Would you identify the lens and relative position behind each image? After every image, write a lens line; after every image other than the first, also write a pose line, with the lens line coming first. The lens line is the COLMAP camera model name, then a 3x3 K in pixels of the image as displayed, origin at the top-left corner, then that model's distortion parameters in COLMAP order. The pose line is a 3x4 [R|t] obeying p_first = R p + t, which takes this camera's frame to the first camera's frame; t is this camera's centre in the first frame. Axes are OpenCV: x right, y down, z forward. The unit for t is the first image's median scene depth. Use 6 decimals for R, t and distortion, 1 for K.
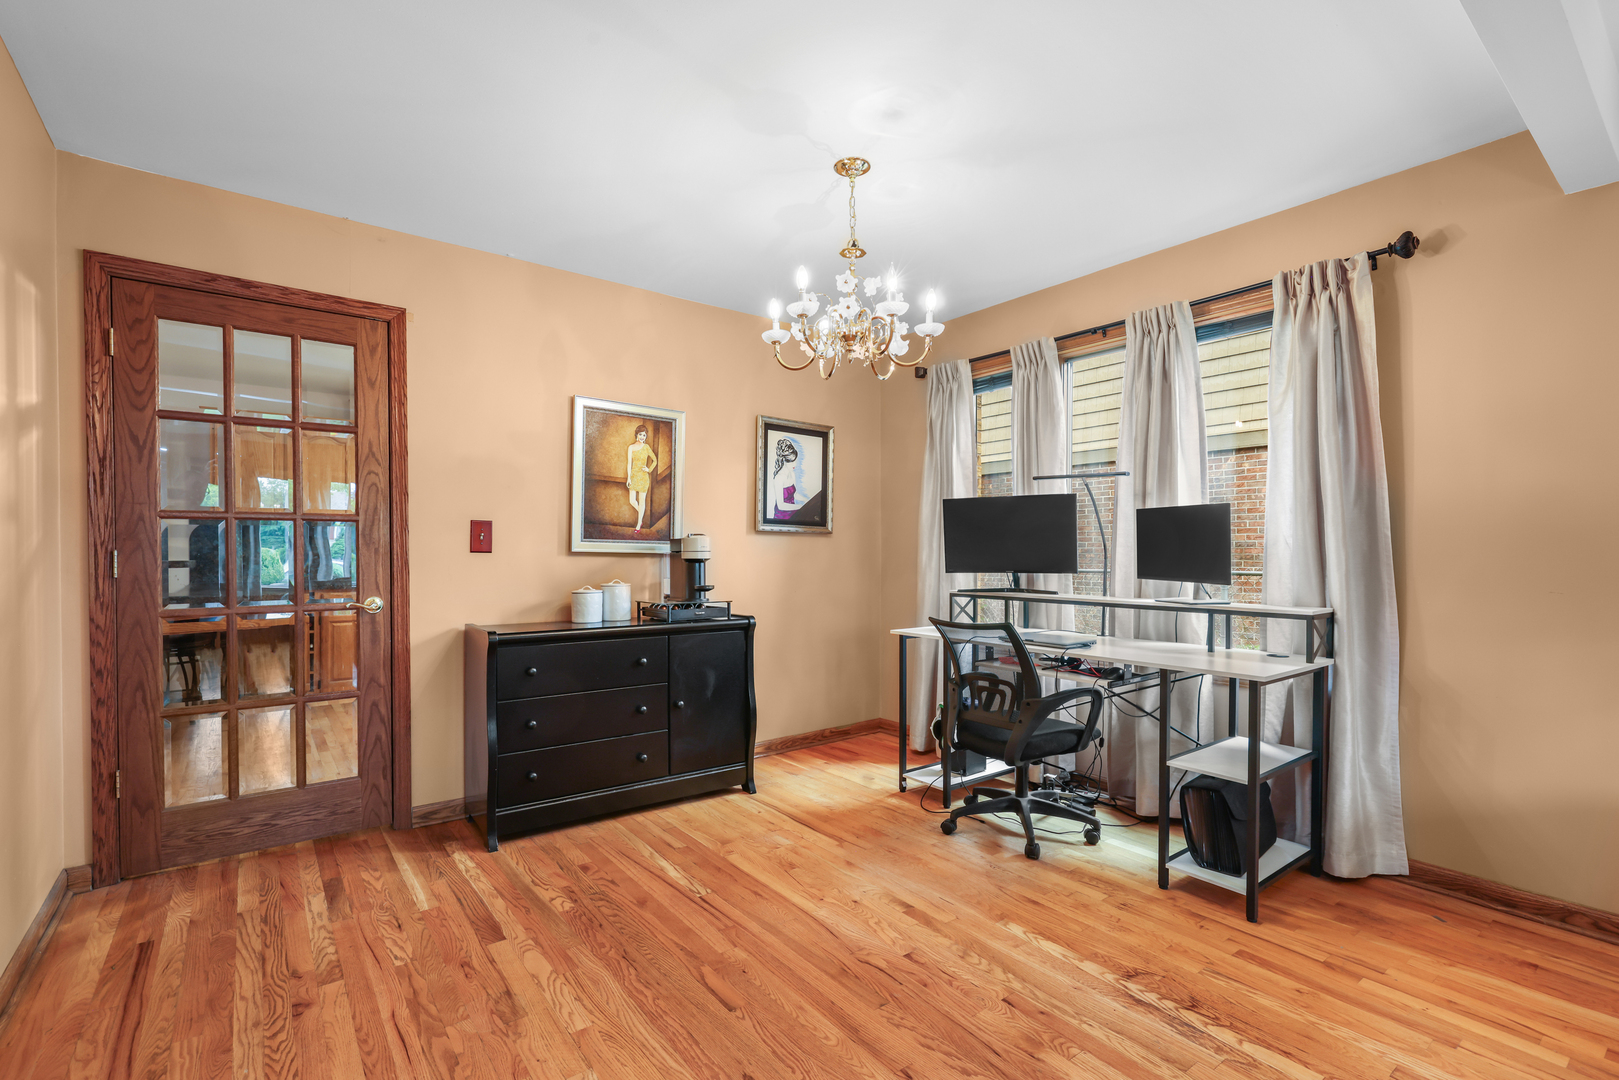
lens RADIAL K [[739.7, 0, 802.2], [0, 739.7, 550.2], [0, 0, 1]] dist [0.004271, -0.000599]
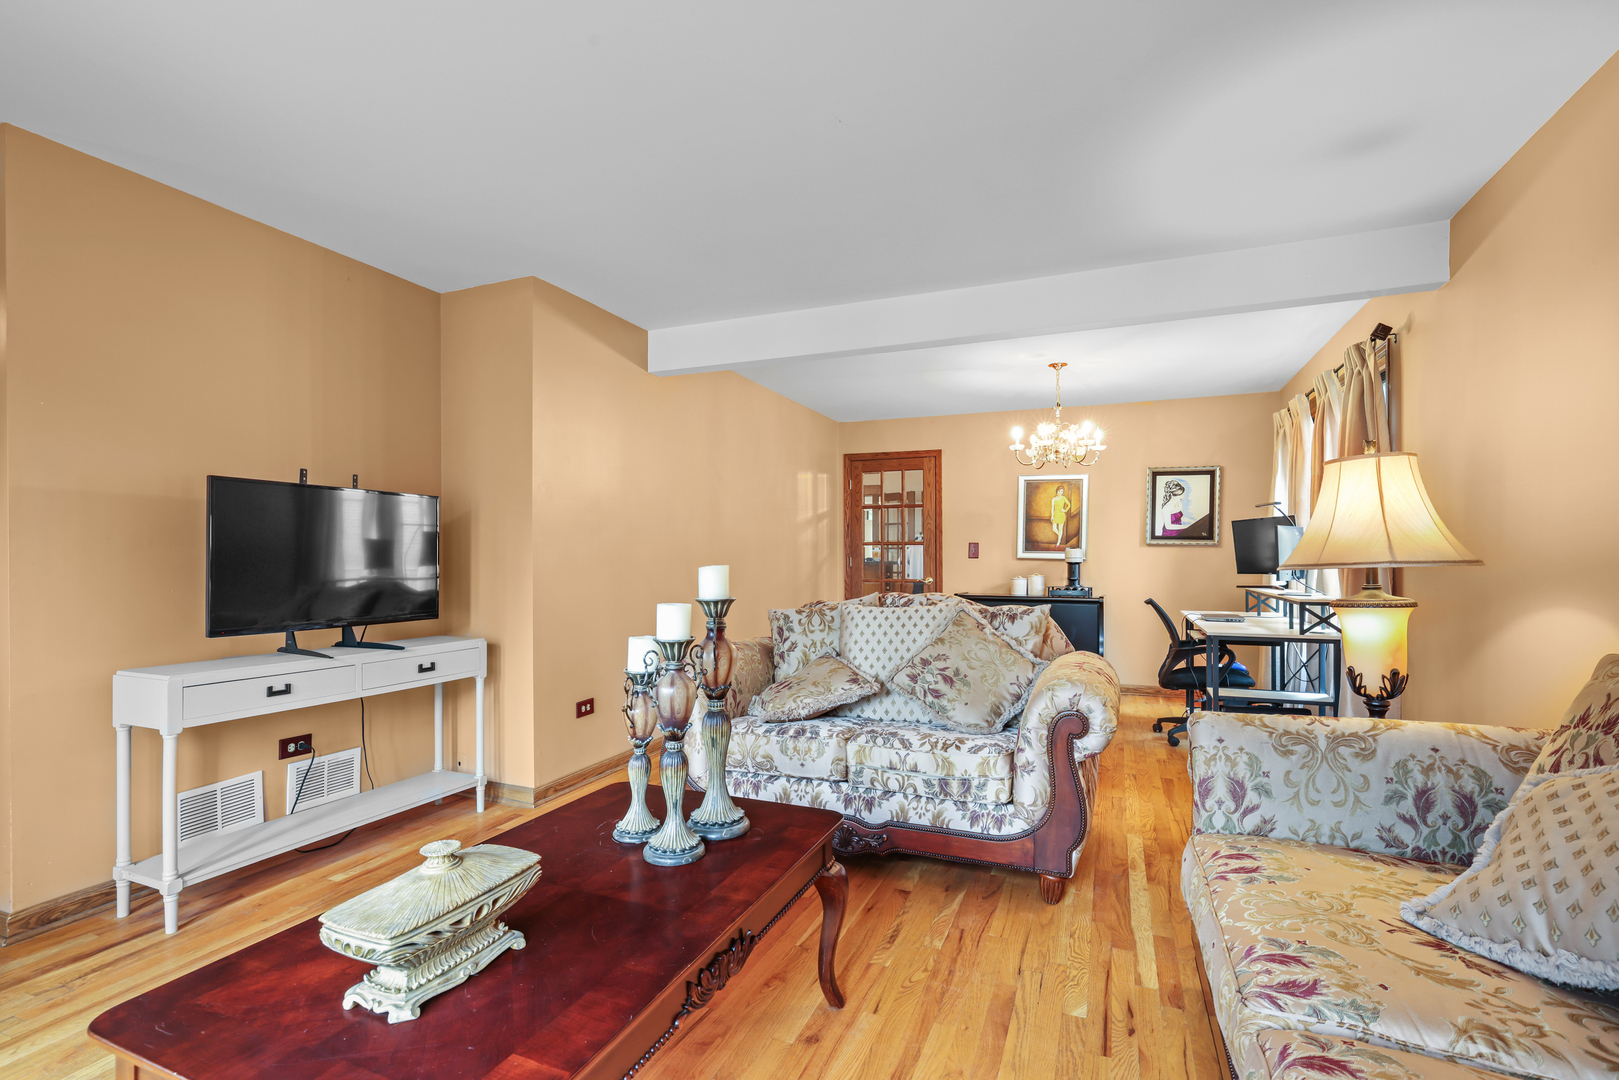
lens RADIAL K [[739.7, 0, 801.6], [0, 739.7, 556.0], [0, 0, 1]] dist [0.004271, -0.000599]
pose [[0.500373, -0.000128, -0.865810, 1.028700], [0.000799, 1.000000, 0.000315, -0.003601], [0.865810, -0.000850, 0.500373, -0.419837]]
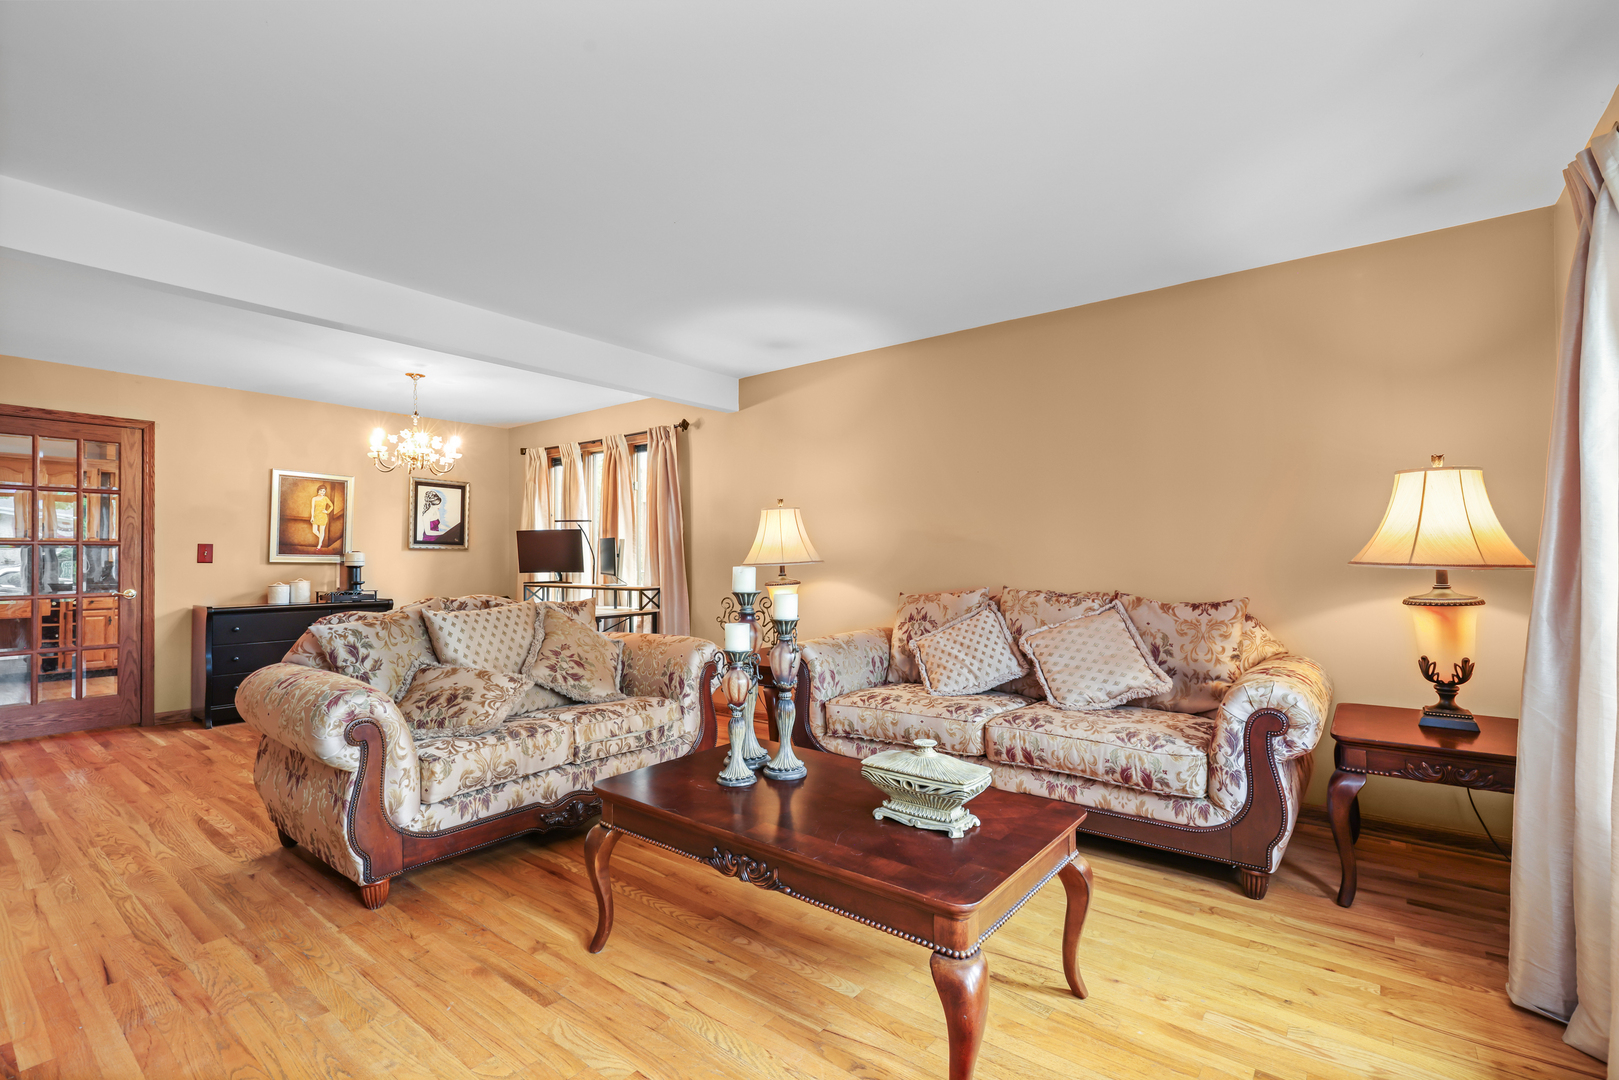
lens RADIAL K [[739.7, 0, 809.4], [0, 739.7, 539.6], [0, 0, 1]] dist [0.004271, -0.000599]
pose [[0.968444, 0.001818, 0.249225, 0.438801], [0.003878, 0.999742, -0.022362, -0.006337], [-0.249202, 0.022623, 0.968187, -0.898416]]
